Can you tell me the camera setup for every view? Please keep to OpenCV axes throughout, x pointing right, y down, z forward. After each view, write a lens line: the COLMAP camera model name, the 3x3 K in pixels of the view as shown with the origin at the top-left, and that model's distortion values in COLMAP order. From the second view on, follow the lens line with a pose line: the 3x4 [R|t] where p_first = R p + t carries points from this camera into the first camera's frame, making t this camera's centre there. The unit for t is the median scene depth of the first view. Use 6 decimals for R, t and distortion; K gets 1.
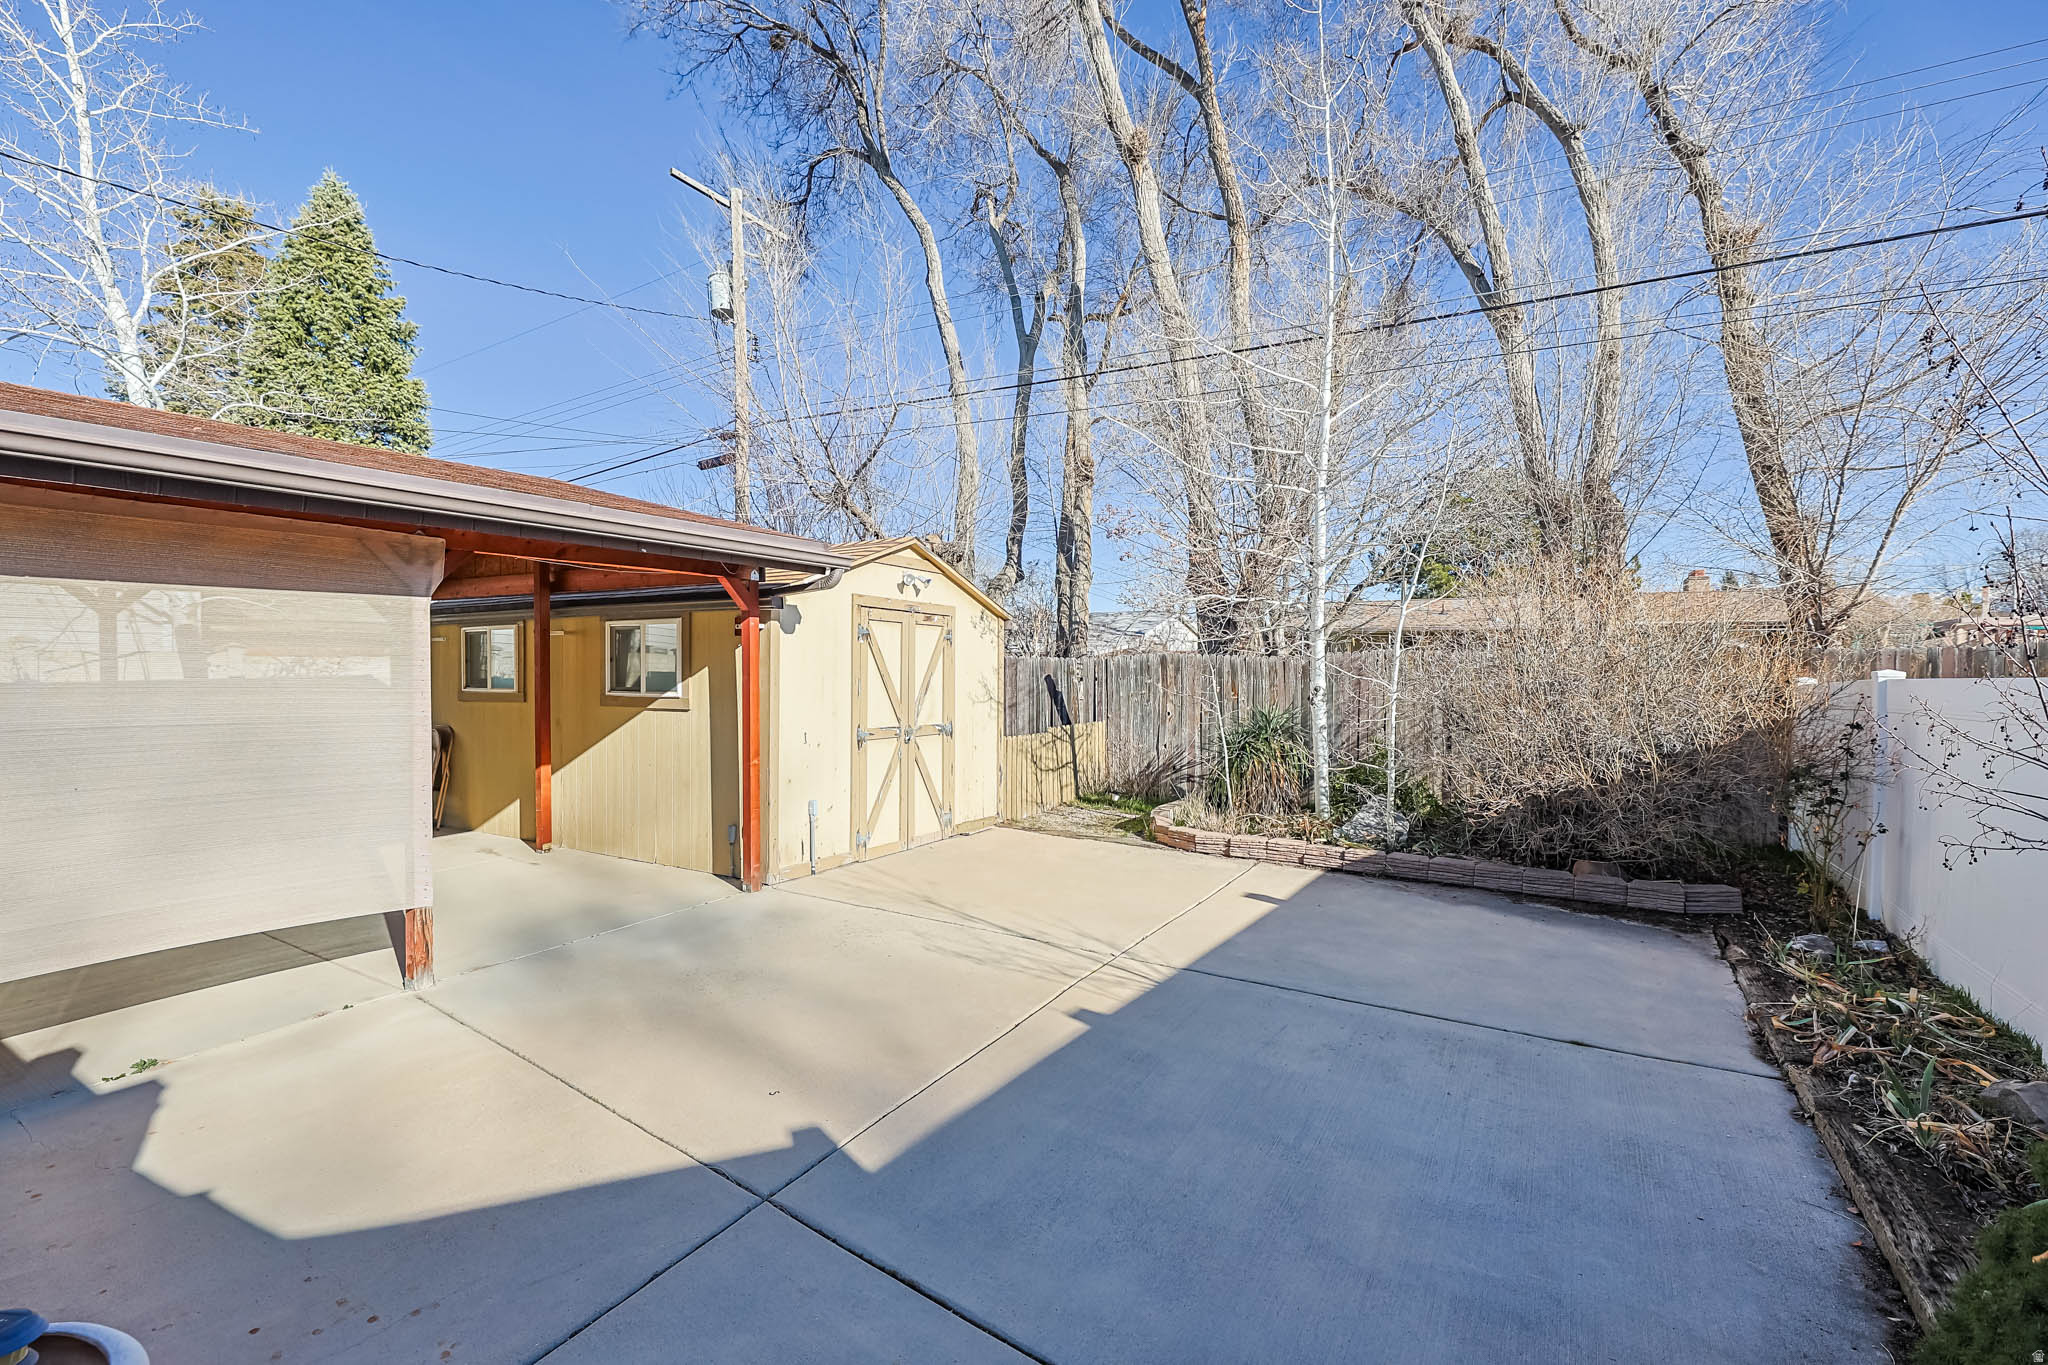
lens RADIAL K [[931.5, 0, 1054.6], [0, 931.5, 682.0], [0, 0, 1]] dist [0.002540, -0.000547]
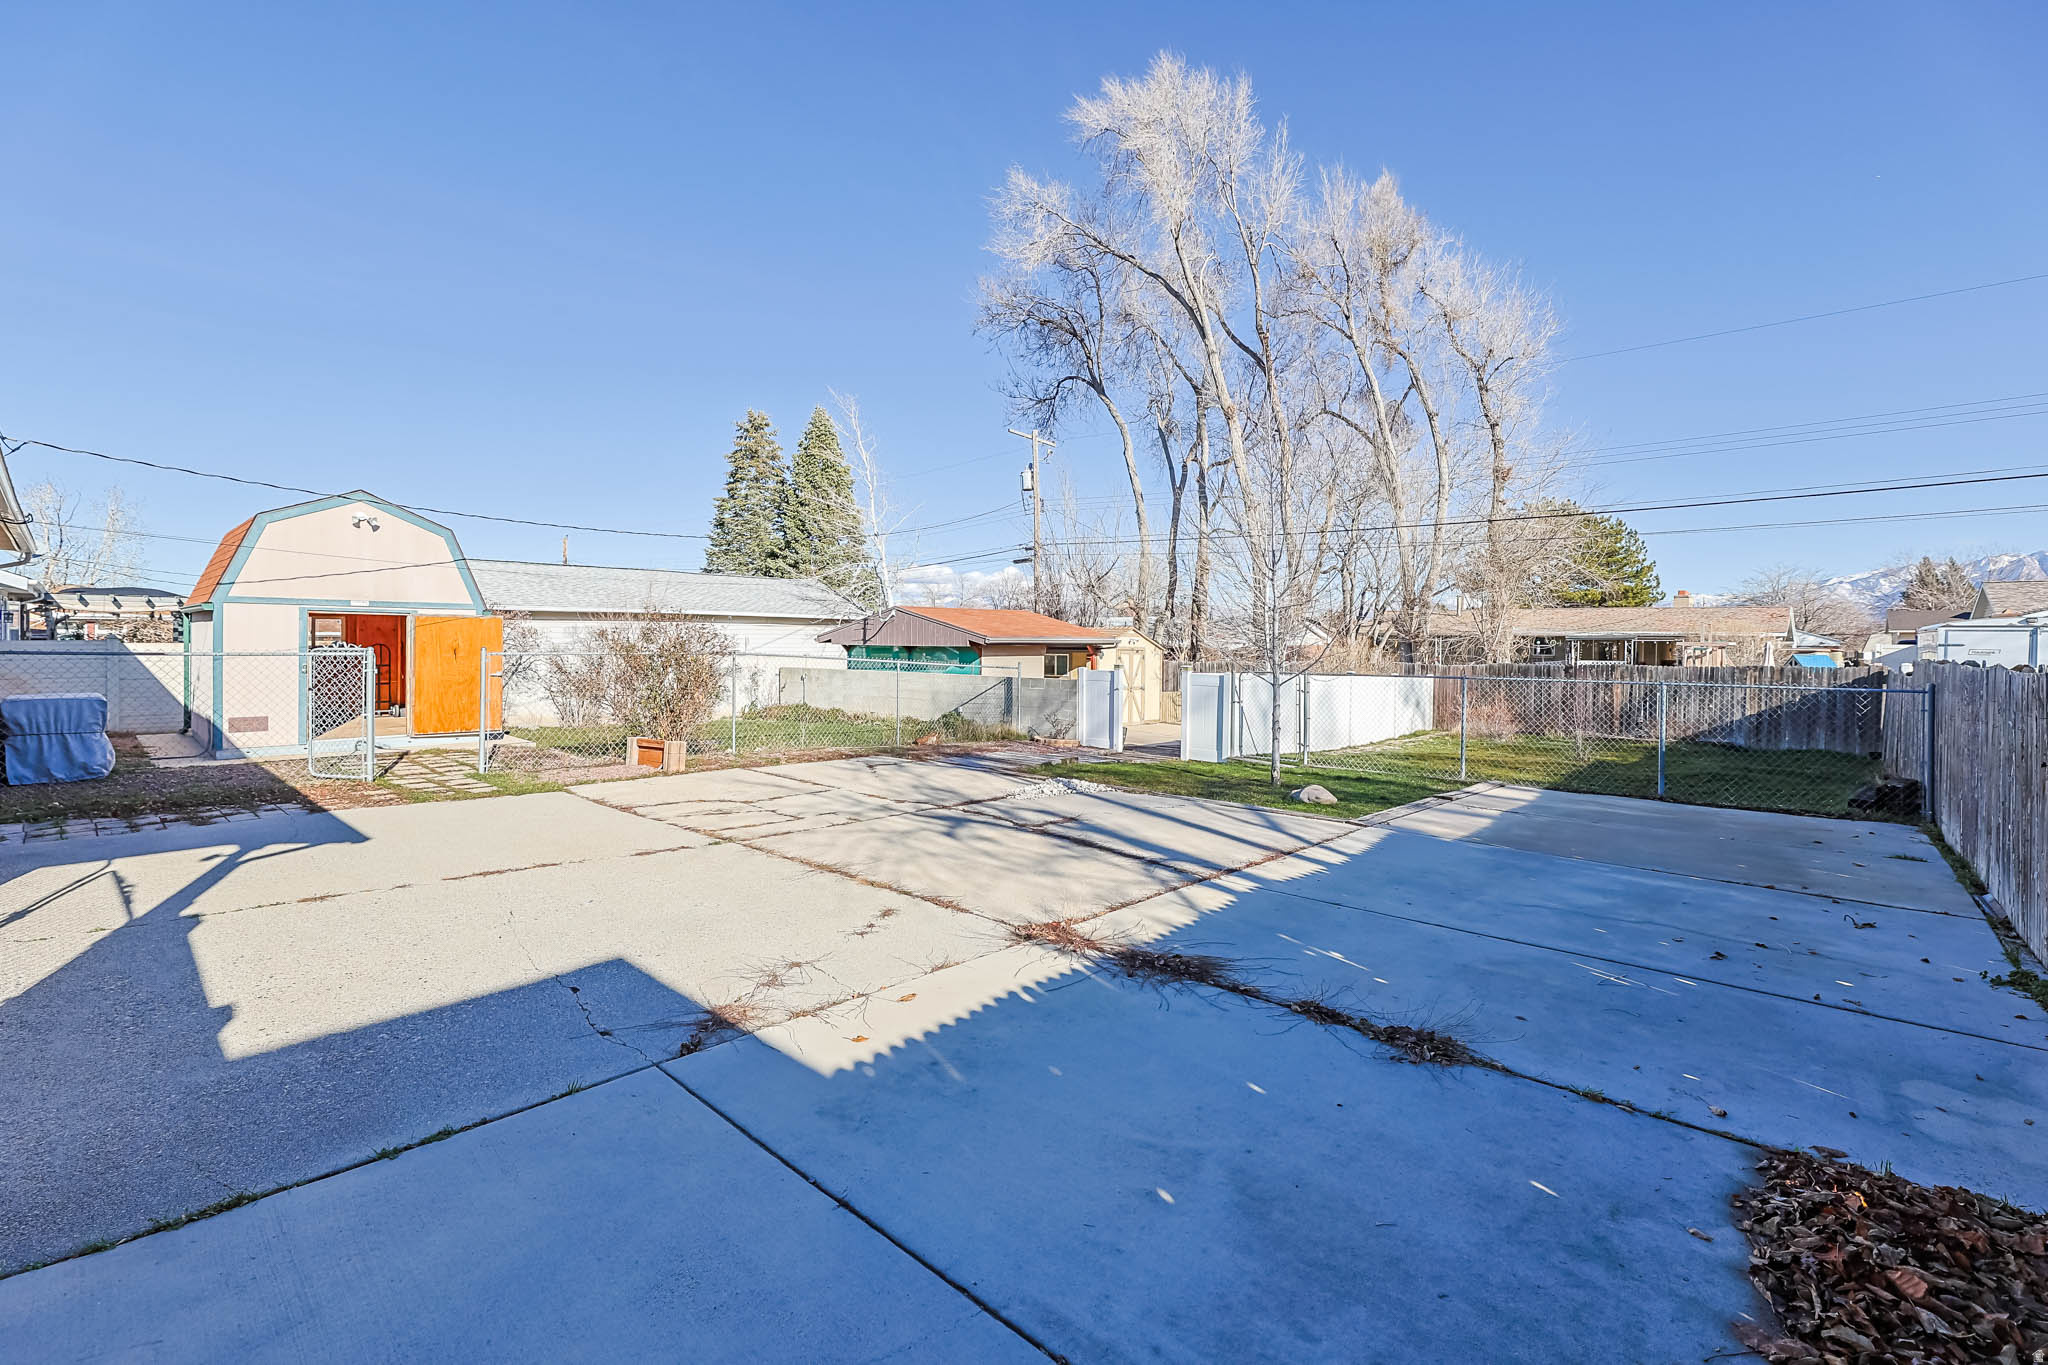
lens RADIAL K [[924.4, 0, 1035.5], [0, 924.4, 650.6], [0, 0, 1]] dist [0.000800, 0.000318]
pose [[0.980727, 0.007911, -0.195224, 0.061716], [-0.010287, 0.999885, -0.011159, -0.015878], [0.195113, 0.012952, 0.980695, -0.981224]]
